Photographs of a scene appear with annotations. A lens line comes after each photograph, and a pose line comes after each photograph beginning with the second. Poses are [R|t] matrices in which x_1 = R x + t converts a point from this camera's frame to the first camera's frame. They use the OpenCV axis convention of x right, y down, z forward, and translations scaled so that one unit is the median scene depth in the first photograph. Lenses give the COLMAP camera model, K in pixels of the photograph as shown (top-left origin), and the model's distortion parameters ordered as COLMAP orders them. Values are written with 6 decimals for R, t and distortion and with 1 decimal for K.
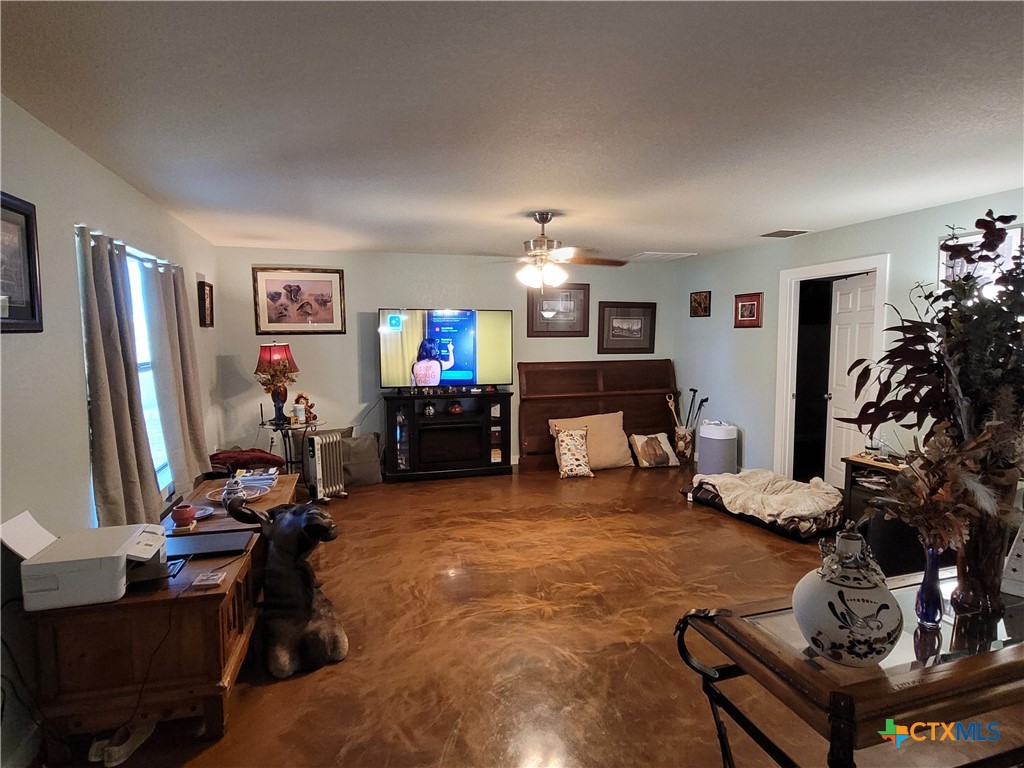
lens RADIAL K [[542.6, 0, 512.0], [0, 542.6, 384.0], [0, 0, 1]] dist [0.014984, -0.012056]
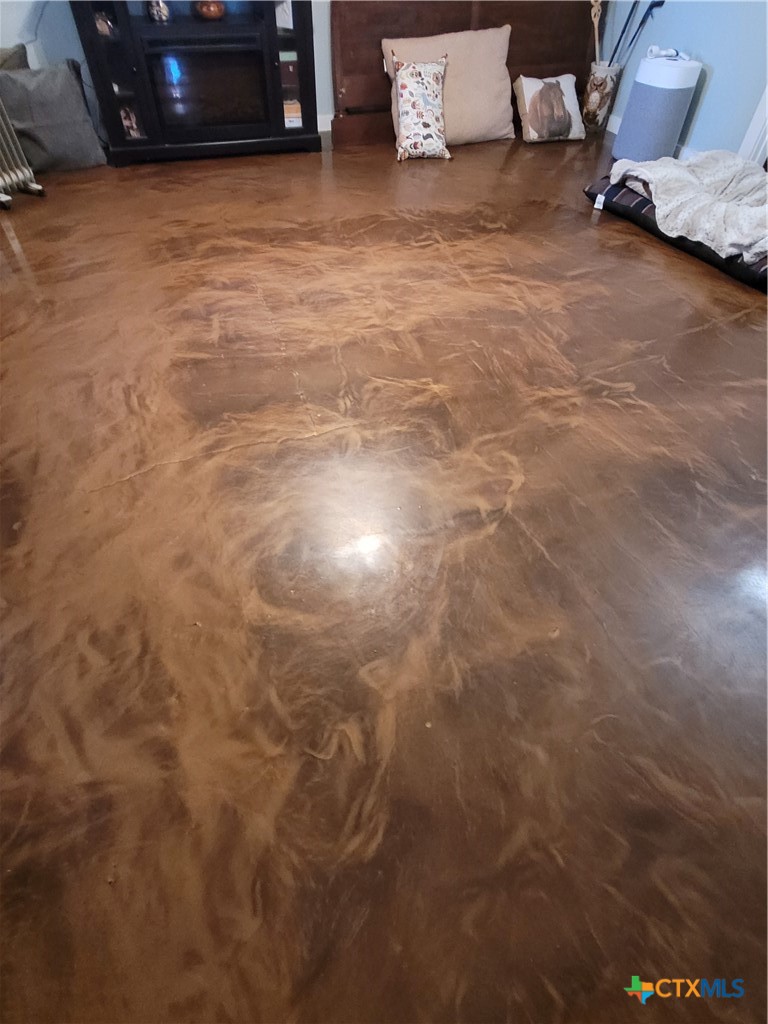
lens RADIAL K [[542.6, 0, 384.0], [0, 542.6, 512.0], [0, 0, 1]] dist [0.014984, -0.012056]
pose [[0.998483, -0.017558, 0.052194, 0.048523], [-0.023352, 0.723368, 0.690068, 0.046545], [-0.049872, -0.690239, 0.721860, 0.378827]]
